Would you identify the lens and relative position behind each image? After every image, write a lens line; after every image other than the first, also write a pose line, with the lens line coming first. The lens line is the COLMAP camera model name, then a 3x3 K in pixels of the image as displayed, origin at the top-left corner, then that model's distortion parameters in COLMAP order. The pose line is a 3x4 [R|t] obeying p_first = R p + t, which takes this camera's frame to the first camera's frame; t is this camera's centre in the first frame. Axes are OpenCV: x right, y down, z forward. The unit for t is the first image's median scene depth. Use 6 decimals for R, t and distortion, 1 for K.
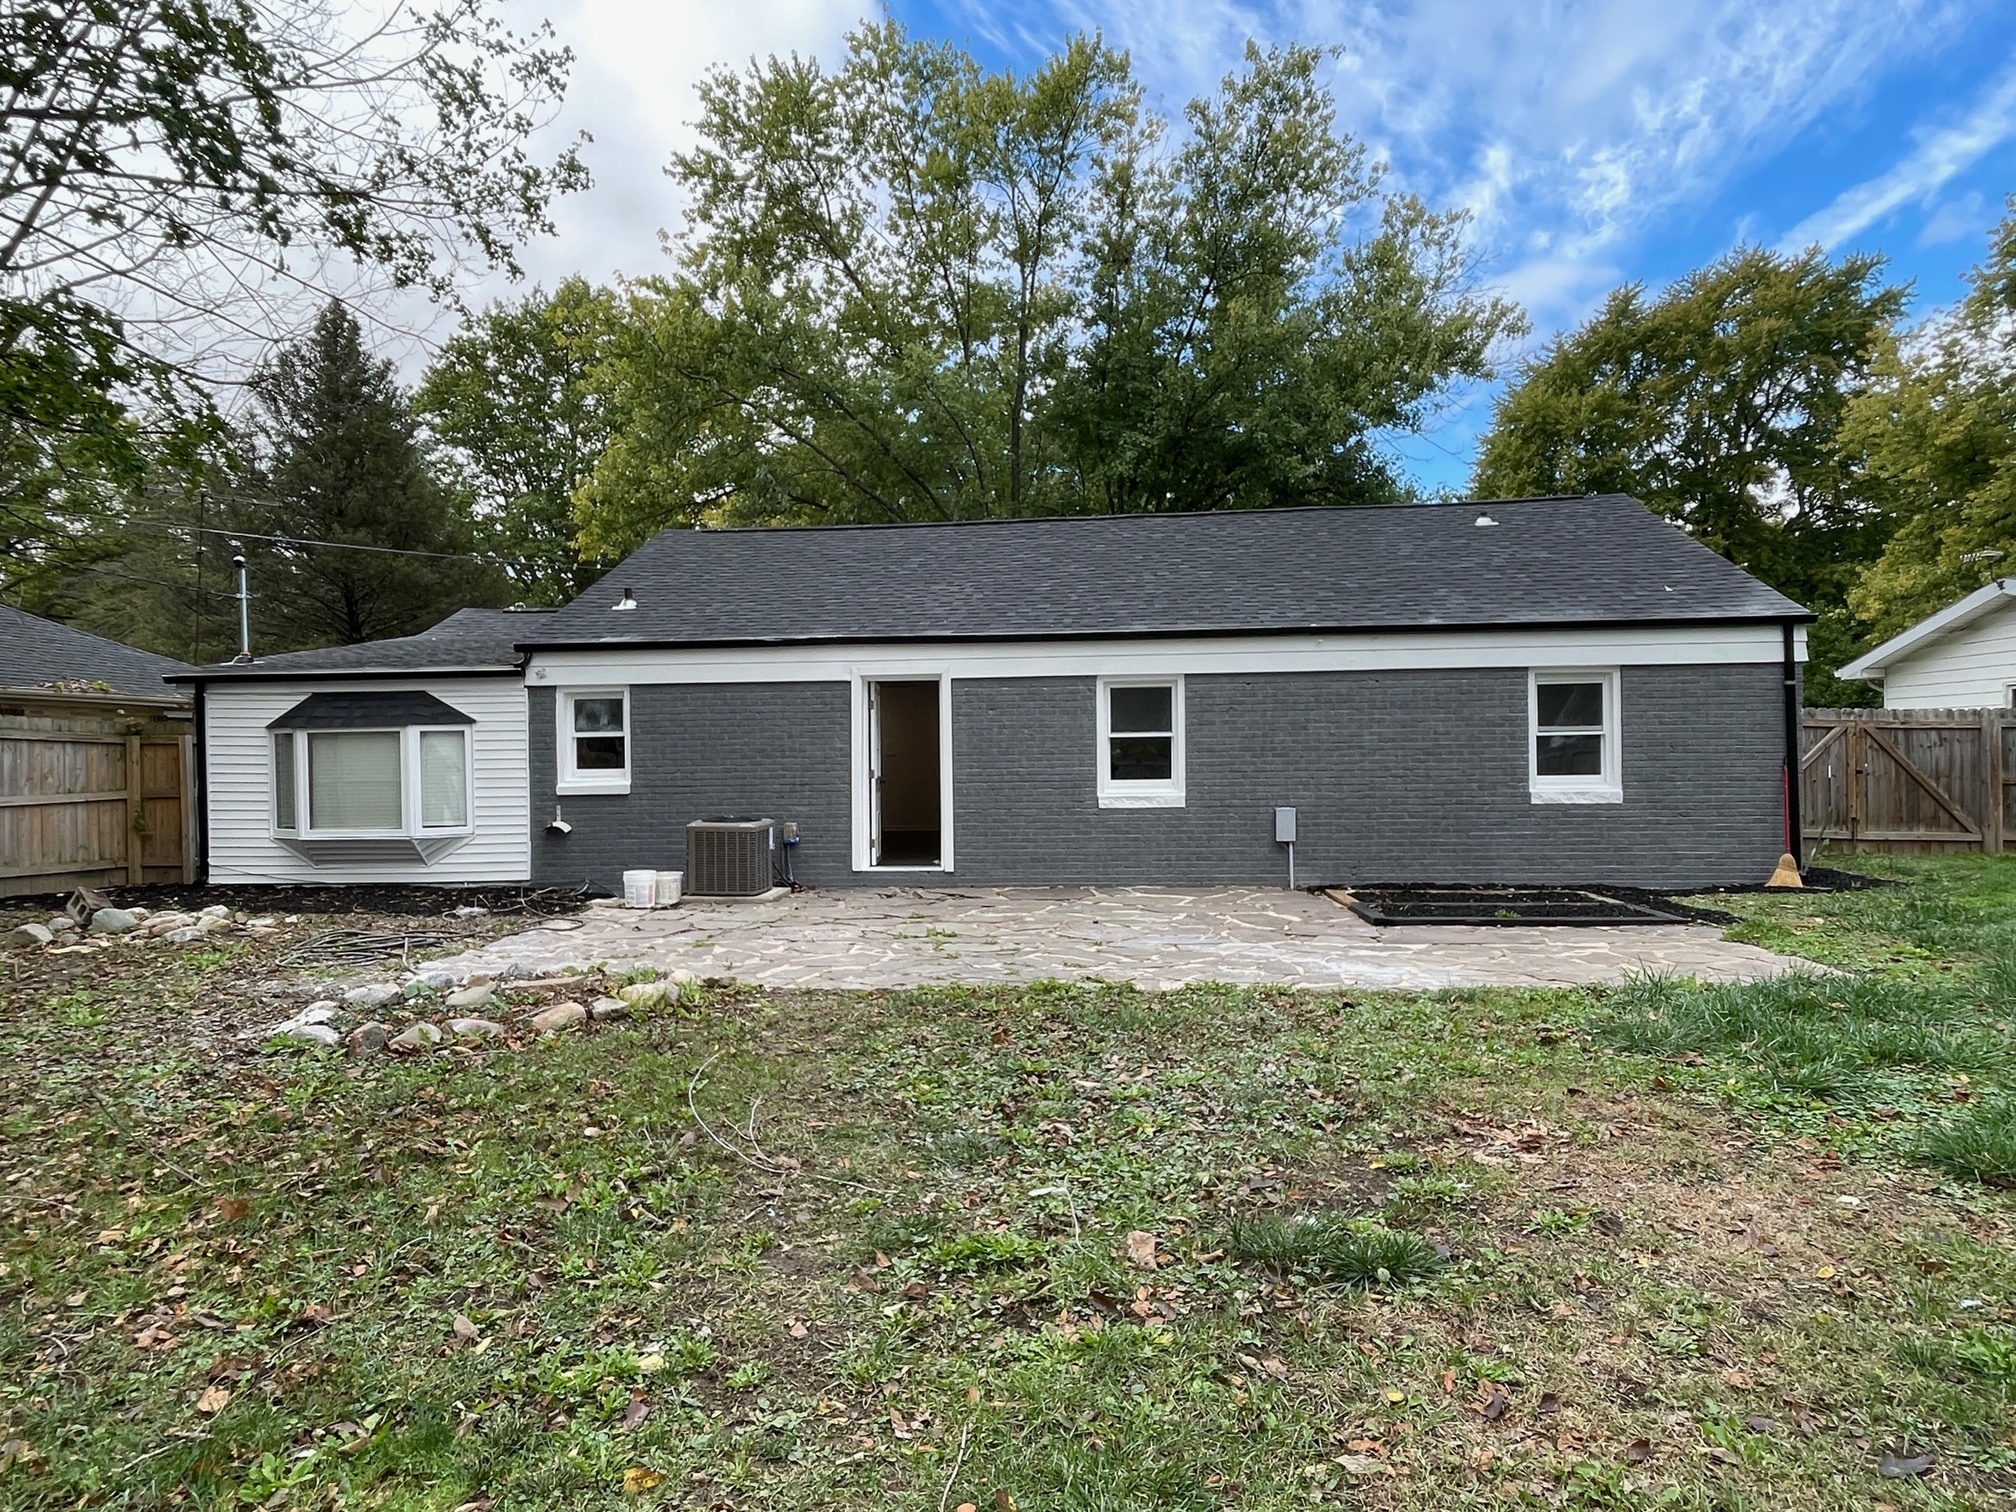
lens RADIAL K [[1194.5, 0, 1009.1], [0, 1194.5, 758.3], [0, 0, 1]] dist [0.007623, 0.000555]
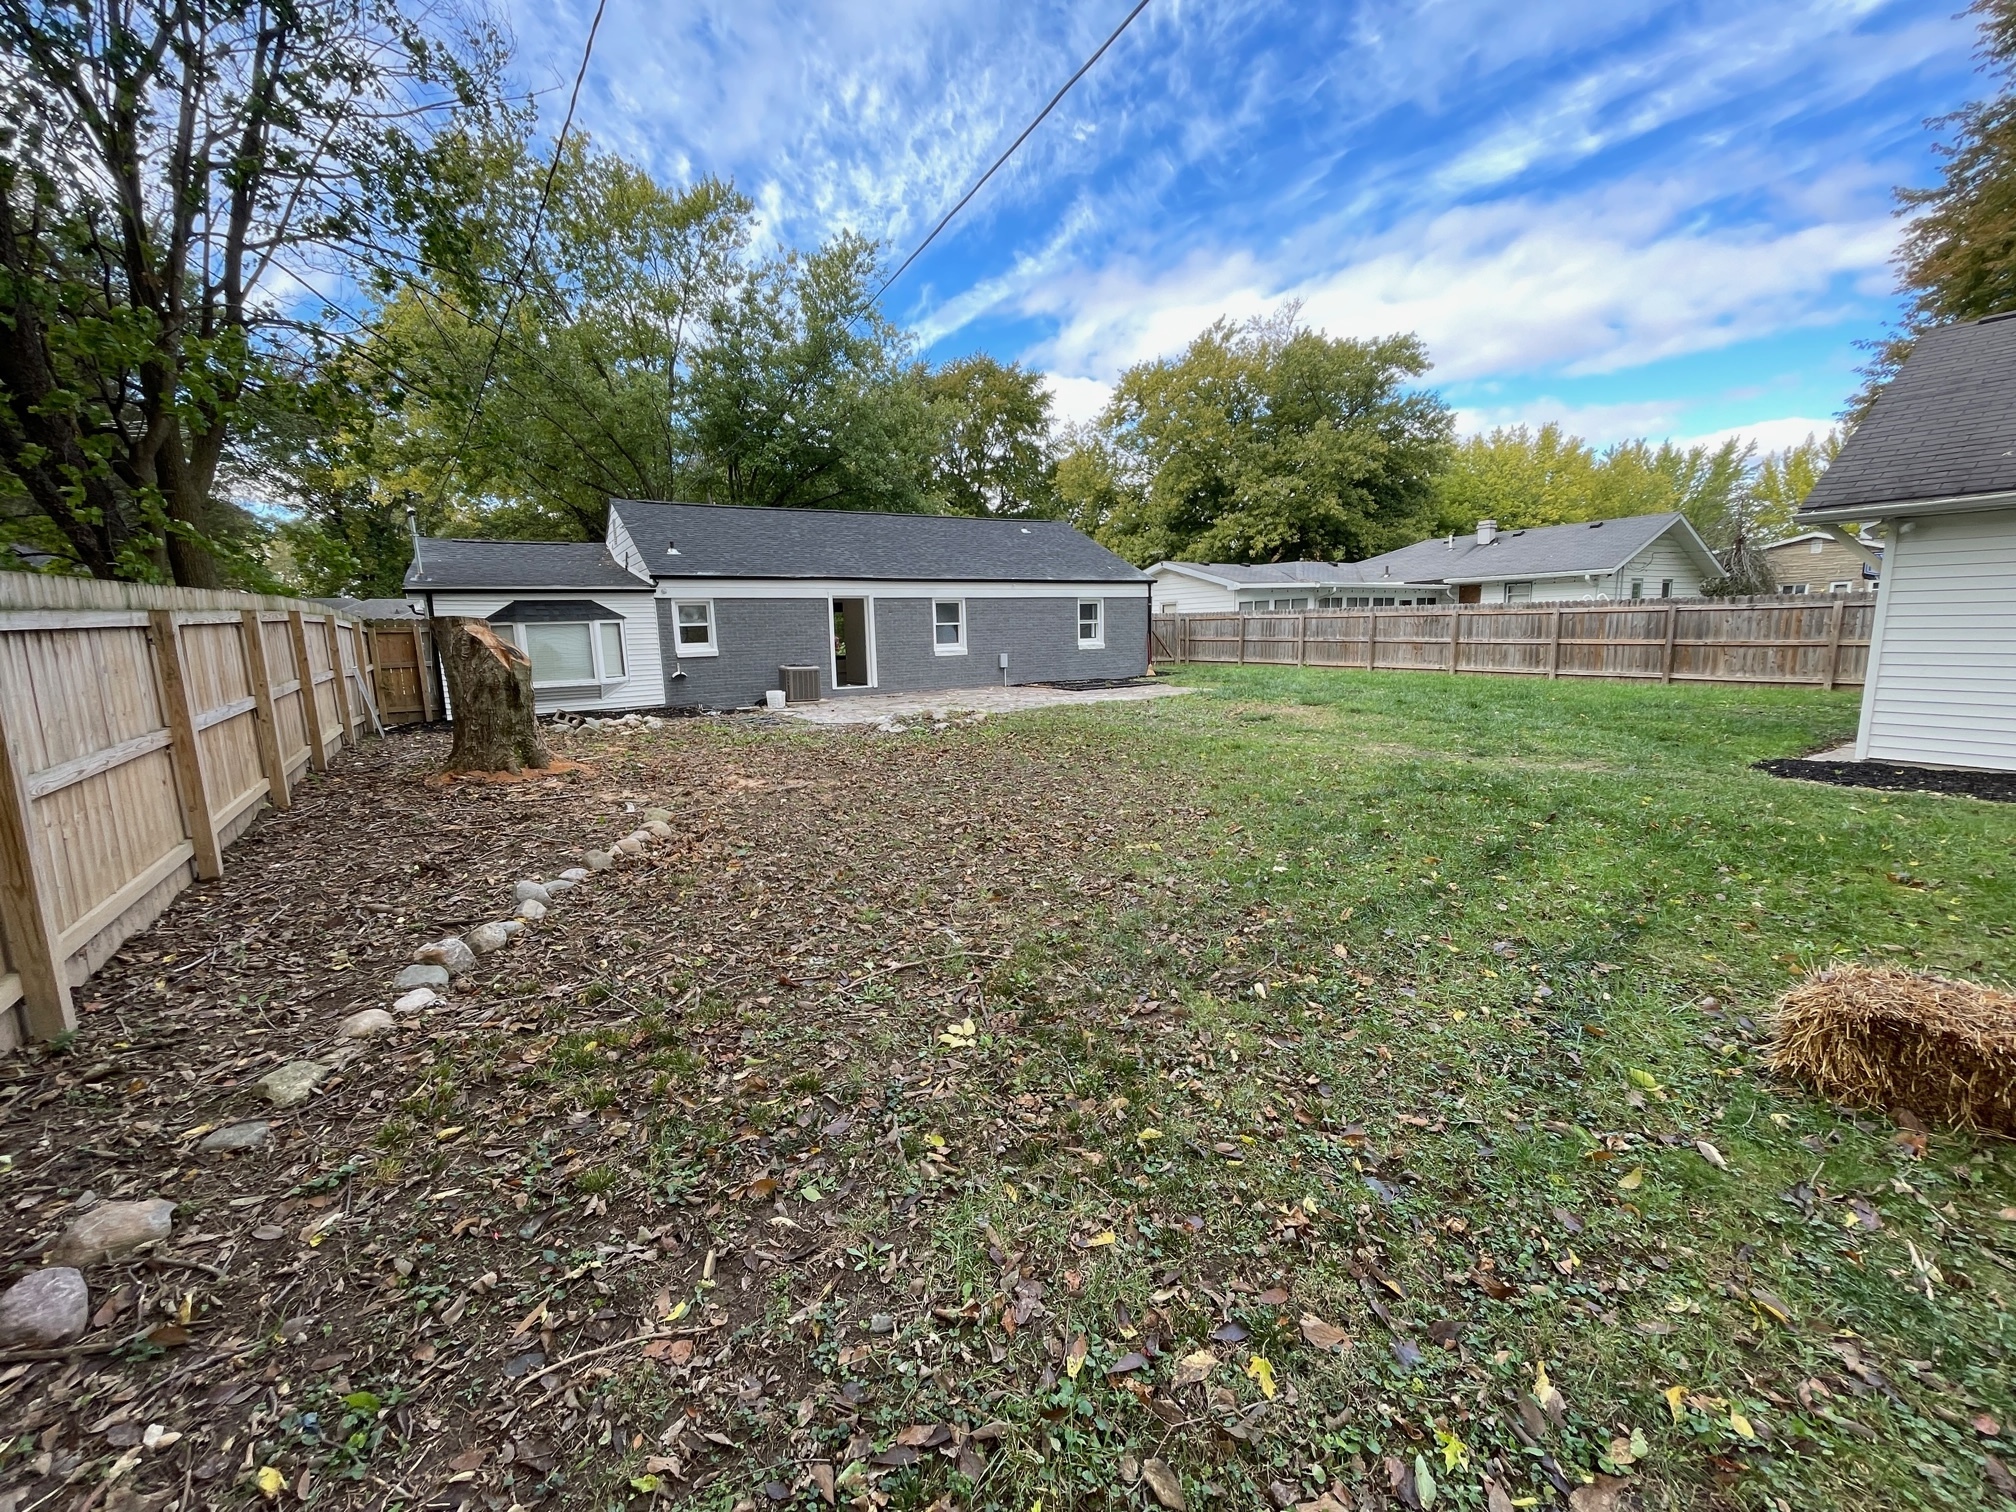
lens RADIAL K [[809.3, 0, 1009.2], [0, 809.3, 754.8], [0, 0, 1]] dist [-0.001053, -0.000115]
pose [[0.798265, -0.099171, 0.594086, -0.729809], [0.014839, 0.989290, 0.145204, 0.005399], [-0.602124, -0.107096, 0.791187, -0.323670]]
